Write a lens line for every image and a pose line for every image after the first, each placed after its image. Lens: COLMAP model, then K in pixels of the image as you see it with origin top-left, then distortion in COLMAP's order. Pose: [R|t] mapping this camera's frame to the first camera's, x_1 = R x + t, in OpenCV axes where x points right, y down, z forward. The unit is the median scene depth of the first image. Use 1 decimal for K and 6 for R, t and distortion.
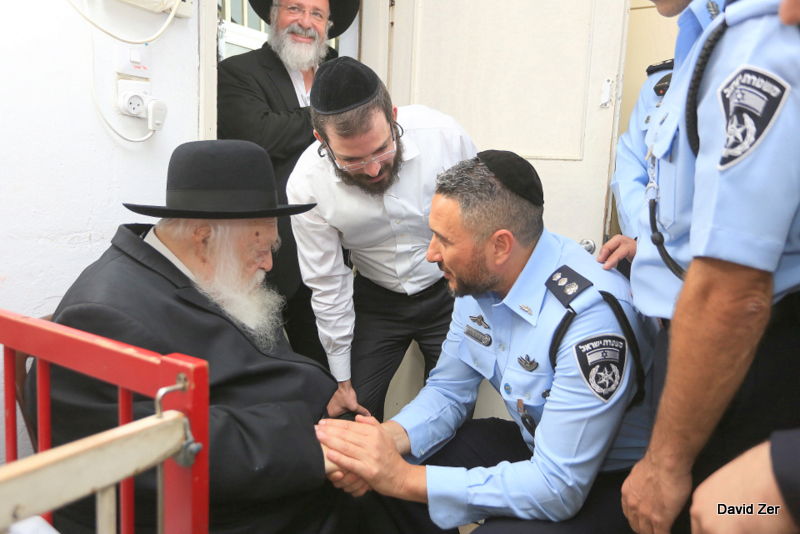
lens RADIAL K [[660.3, 0, 396.6], [0, 660.3, 261.6], [0, 0, 1]] dist [-0.011275, -0.001355]
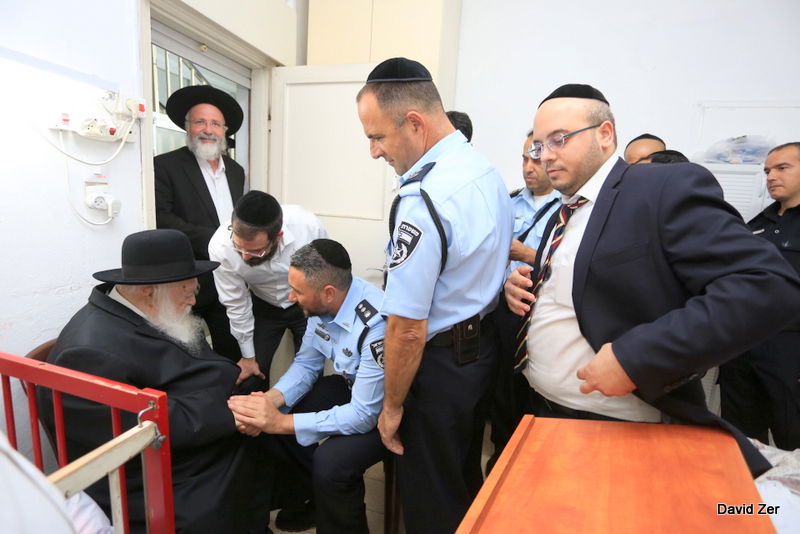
lens RADIAL K [[421.2, 0, 403.3], [0, 421.2, 263.6], [0, 0, 1]] dist [-0.033631, 0.004596]
pose [[0.960944, -0.030323, 0.275078, 0.027016], [0.017022, 0.998573, 0.050613, -0.144756], [-0.276220, -0.043954, 0.960089, -0.170470]]
